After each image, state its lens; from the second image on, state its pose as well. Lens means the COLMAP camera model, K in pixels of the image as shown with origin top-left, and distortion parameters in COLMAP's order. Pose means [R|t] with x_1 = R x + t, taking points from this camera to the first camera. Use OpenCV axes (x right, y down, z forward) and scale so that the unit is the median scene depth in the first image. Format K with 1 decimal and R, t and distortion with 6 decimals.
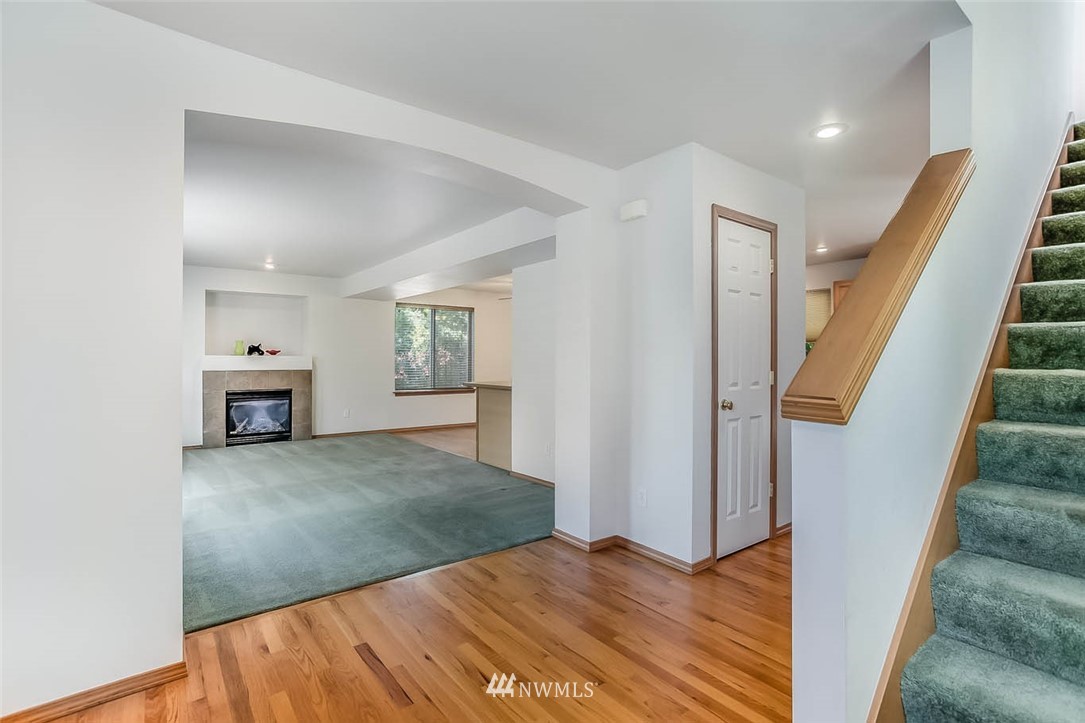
lens RADIAL K [[531.0, 0, 542.5], [0, 531.0, 361.5], [0, 0, 1]] dist [-0.032783, 0.023117]
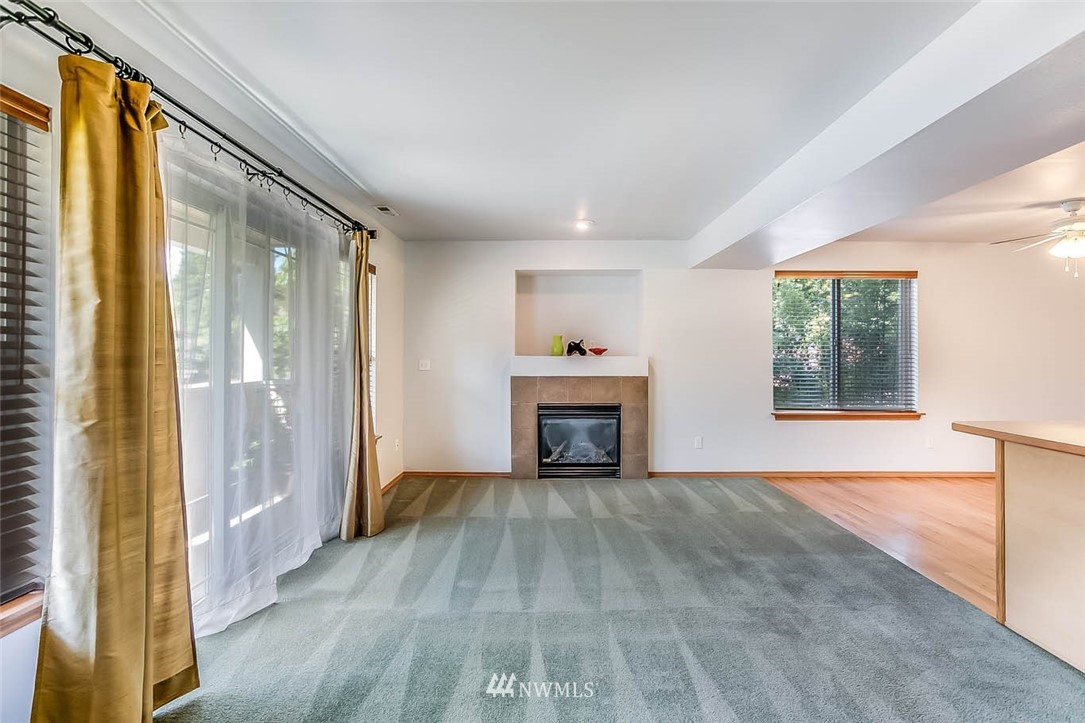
lens RADIAL K [[534.9, 0, 549.7], [0, 534.9, 348.7], [0, 0, 1]] dist [-0.042135, 0.024034]
pose [[0.784459, -0.010679, -0.620088, -0.112696], [-0.000028, 0.999851, -0.017256, -0.008617], [0.620180, 0.013554, 0.784342, 0.397182]]
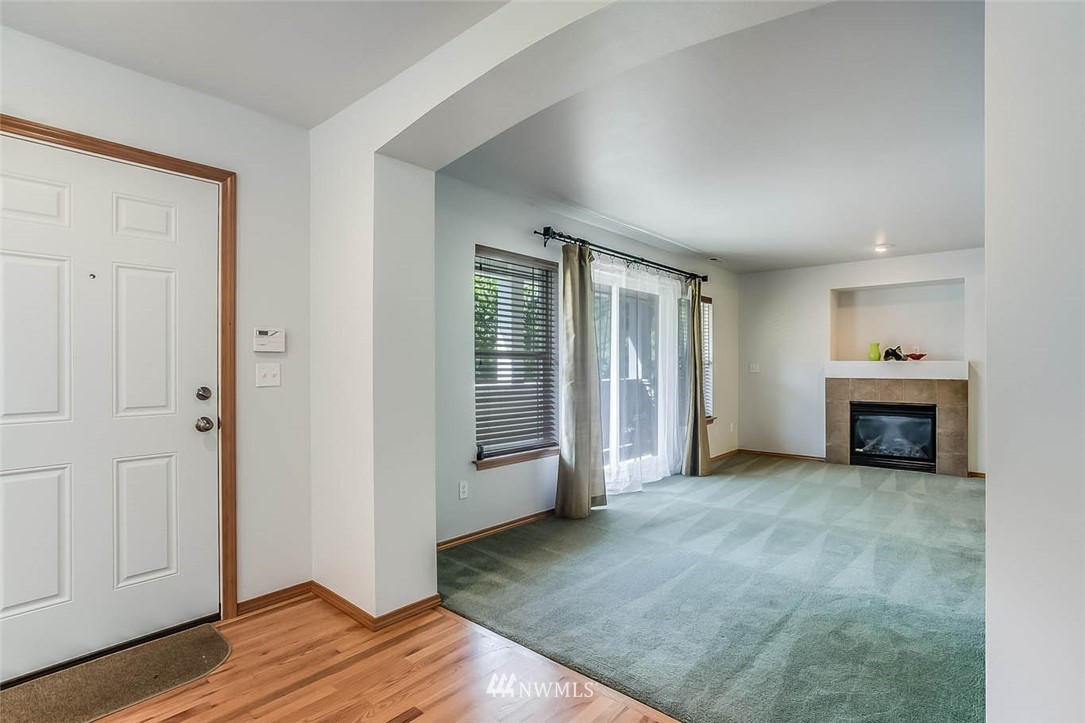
lens RADIAL K [[524.5, 0, 545.3], [0, 524.5, 365.9], [0, 0, 1]] dist [-0.018914, 0.000508]
pose [[0.199203, -0.001707, -0.979957, 0.143980], [-0.005465, 0.999981, -0.002853, 0.001760], [0.979943, 0.005924, 0.199190, 0.312127]]
